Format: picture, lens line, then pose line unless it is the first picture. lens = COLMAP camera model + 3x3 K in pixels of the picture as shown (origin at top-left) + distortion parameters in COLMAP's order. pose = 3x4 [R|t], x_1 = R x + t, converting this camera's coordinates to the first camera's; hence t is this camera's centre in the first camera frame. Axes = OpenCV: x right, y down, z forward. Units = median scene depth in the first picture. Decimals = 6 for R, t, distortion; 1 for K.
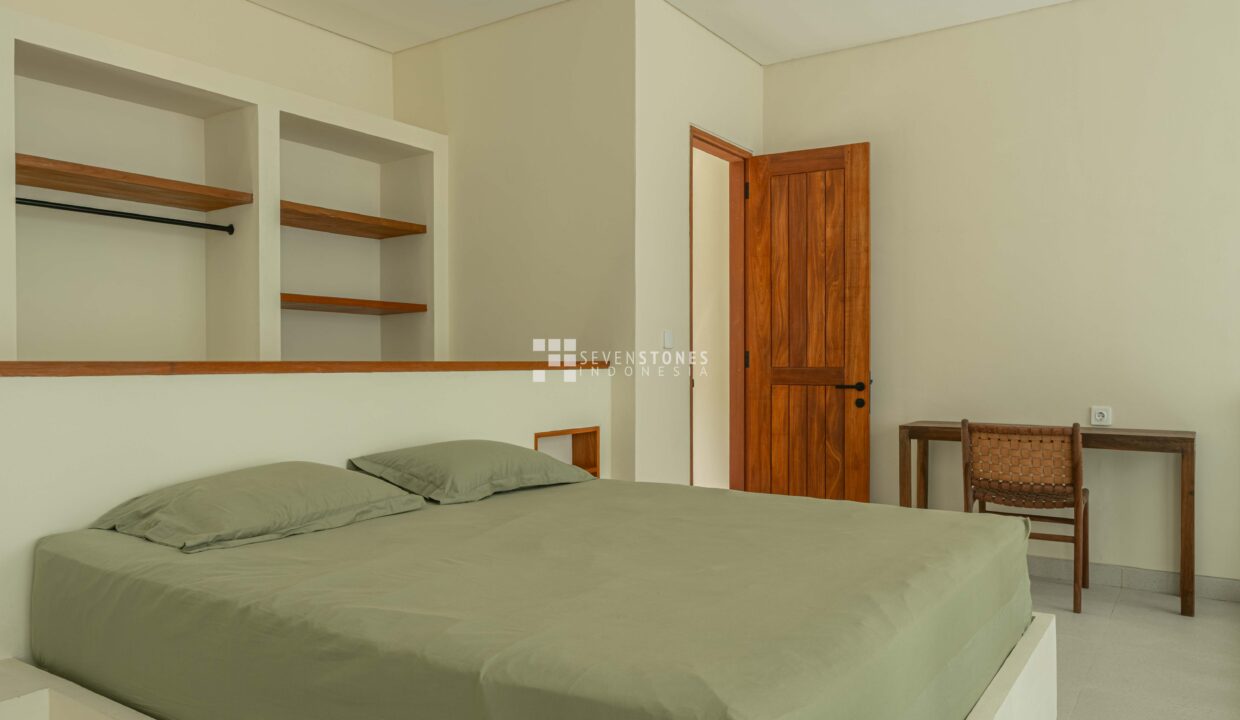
lens RADIAL K [[855.3, 0, 620.2], [0, 855.3, 363.2], [0, 0, 1]] dist [-0.000089, -0.009109]
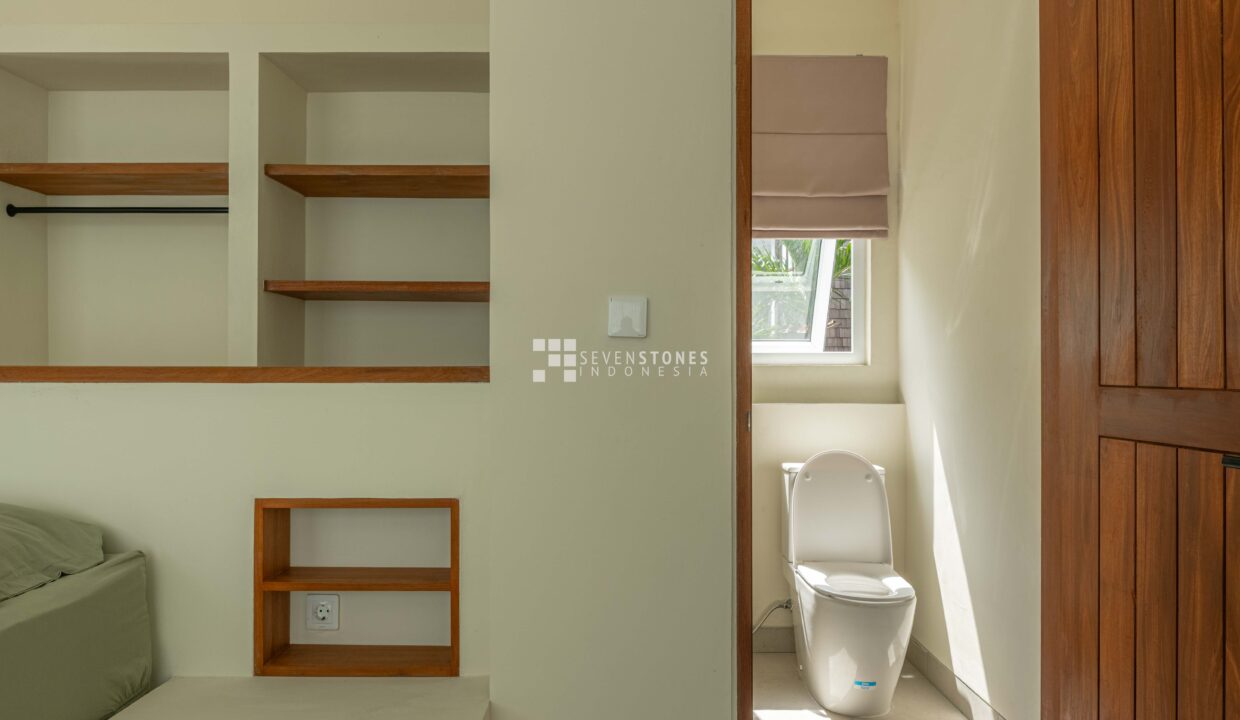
lens RADIAL K [[855.3, 0, 620.2], [0, 855.3, 363.2], [0, 0, 1]] dist [-0.000089, -0.009109]
pose [[0.570229, -0.003822, -0.821477, 0.496328], [-0.004076, 0.999964, -0.007482, -0.001317], [0.821475, 0.007614, 0.570193, 0.919002]]
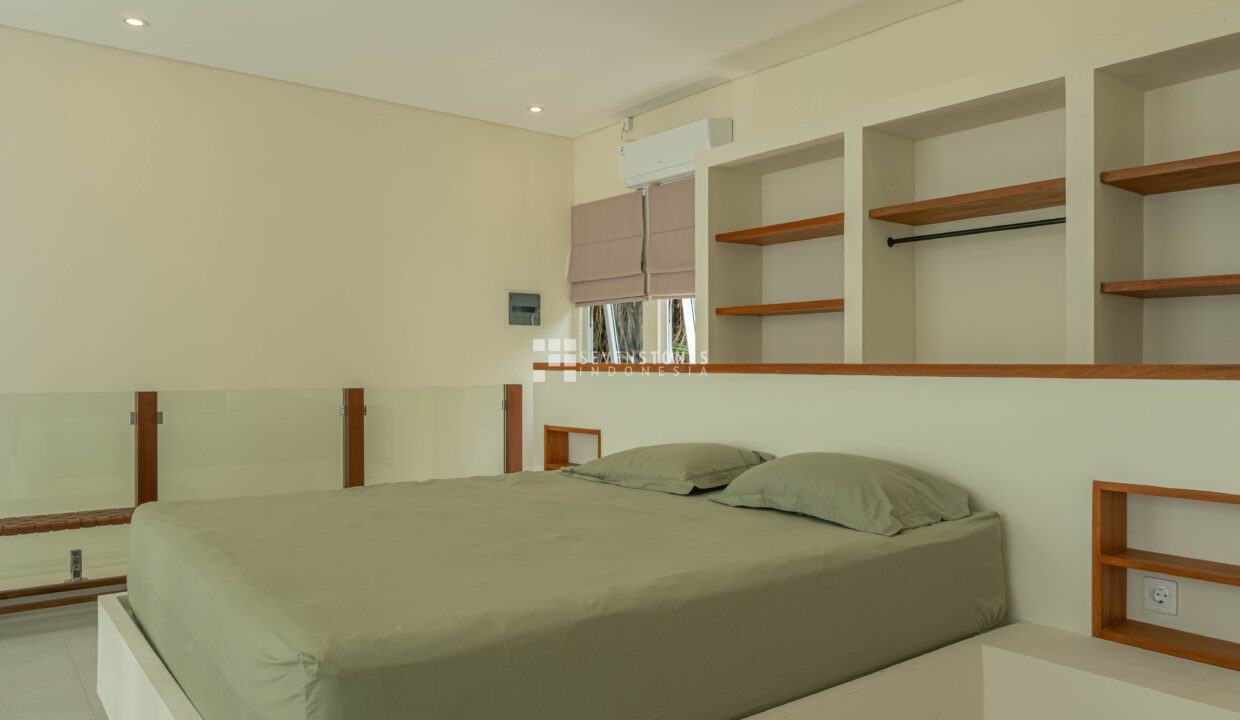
lens RADIAL K [[855.3, 0, 620.2], [0, 855.3, 363.2], [0, 0, 1]] dist [-0.000089, -0.009109]
pose [[-0.294617, -0.001591, -0.955614, 0.613290], [-0.004771, 0.999989, -0.000194, -0.001329], [0.955604, 0.004502, -0.294621, 0.892435]]
